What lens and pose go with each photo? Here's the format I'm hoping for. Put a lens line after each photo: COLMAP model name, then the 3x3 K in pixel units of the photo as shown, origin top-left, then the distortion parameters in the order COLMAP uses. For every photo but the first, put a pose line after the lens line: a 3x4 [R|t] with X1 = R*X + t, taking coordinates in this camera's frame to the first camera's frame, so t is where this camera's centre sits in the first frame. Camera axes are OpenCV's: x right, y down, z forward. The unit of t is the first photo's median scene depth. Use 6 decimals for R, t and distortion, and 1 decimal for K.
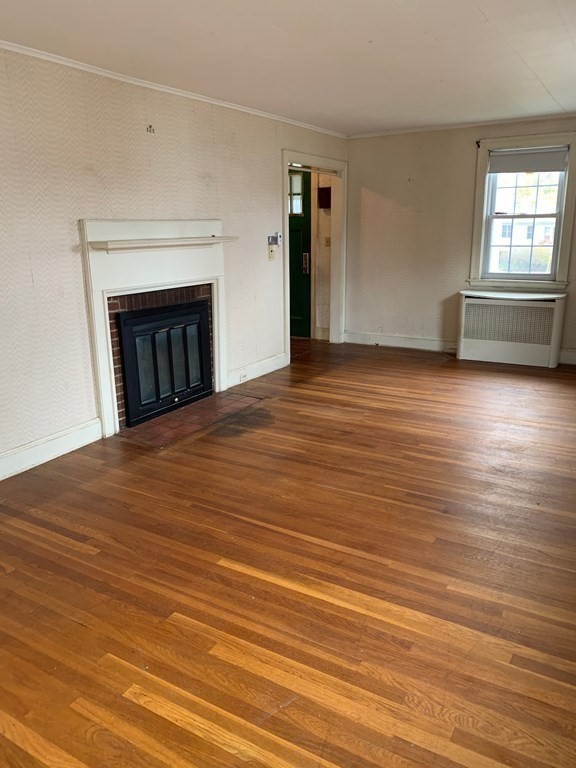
lens RADIAL K [[579.7, 0, 288.0], [0, 579.7, 384.0], [0, 0, 1]] dist [0.088853, -0.158427]
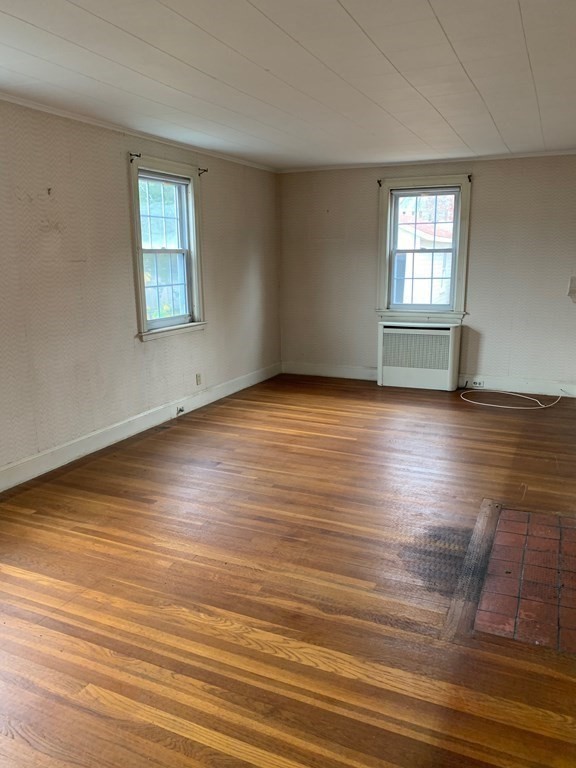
lens RADIAL K [[579.7, 0, 288.0], [0, 579.7, 384.0], [0, 0, 1]] dist [0.088853, -0.158427]
pose [[-0.994300, 0.044074, -0.097083, 0.148824], [-0.006633, 0.883223, 0.468906, -0.393789], [0.106412, 0.466877, -0.877896, 1.394782]]
